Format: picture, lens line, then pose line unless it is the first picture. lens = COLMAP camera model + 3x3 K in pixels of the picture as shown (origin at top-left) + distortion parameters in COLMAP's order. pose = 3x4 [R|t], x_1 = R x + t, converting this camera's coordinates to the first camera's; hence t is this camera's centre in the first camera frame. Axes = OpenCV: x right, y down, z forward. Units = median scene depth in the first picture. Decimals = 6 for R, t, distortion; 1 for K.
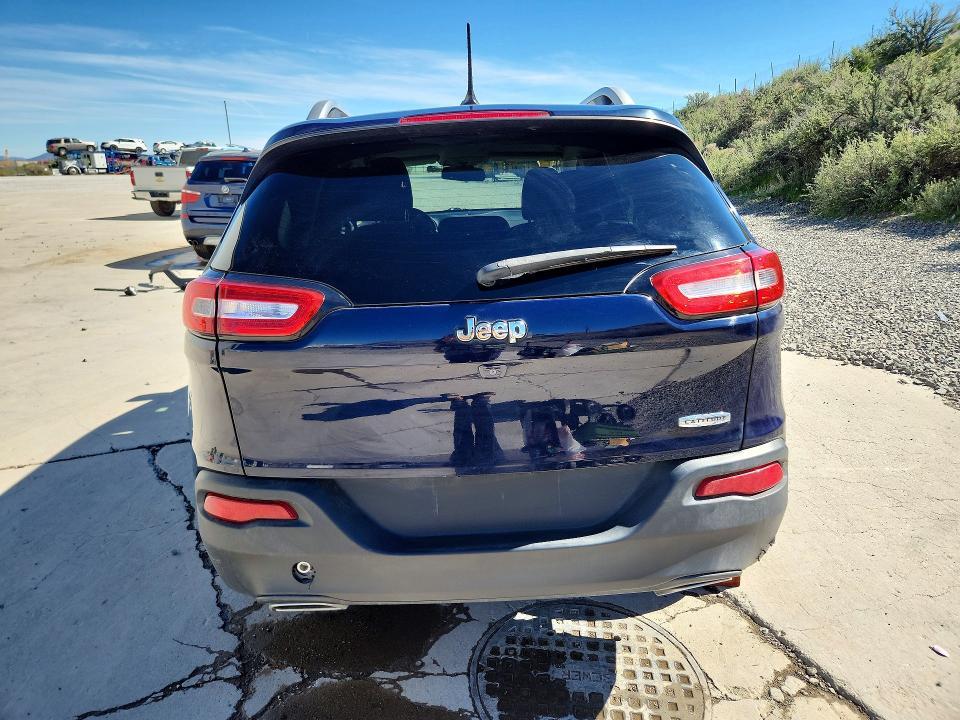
lens RADIAL K [[634.8, 0, 478.4], [0, 634.8, 357.0], [0, 0, 1]] dist [0.033232, -0.008006]
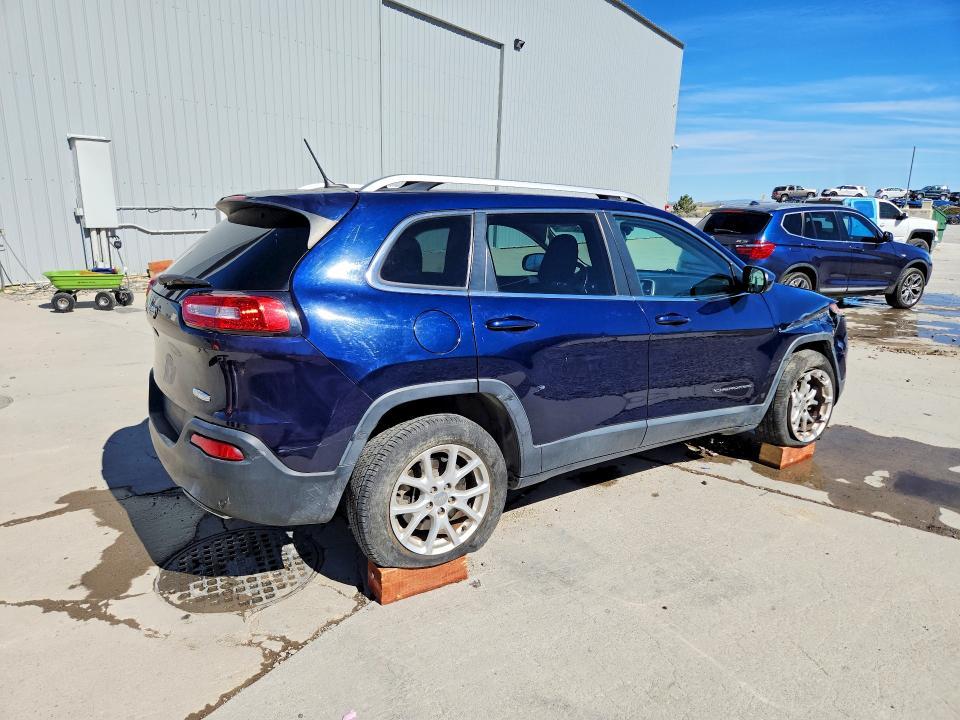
lens RADIAL K [[634.8, 0, 475.9], [0, 634.8, 364.1], [0, 0, 1]] dist [0.033232, -0.008006]
pose [[0.547811, 0.232000, -0.803791, 1.393787], [-0.277071, 0.956871, 0.087350, -0.205035], [0.789389, 0.174856, 0.588465, 0.426313]]
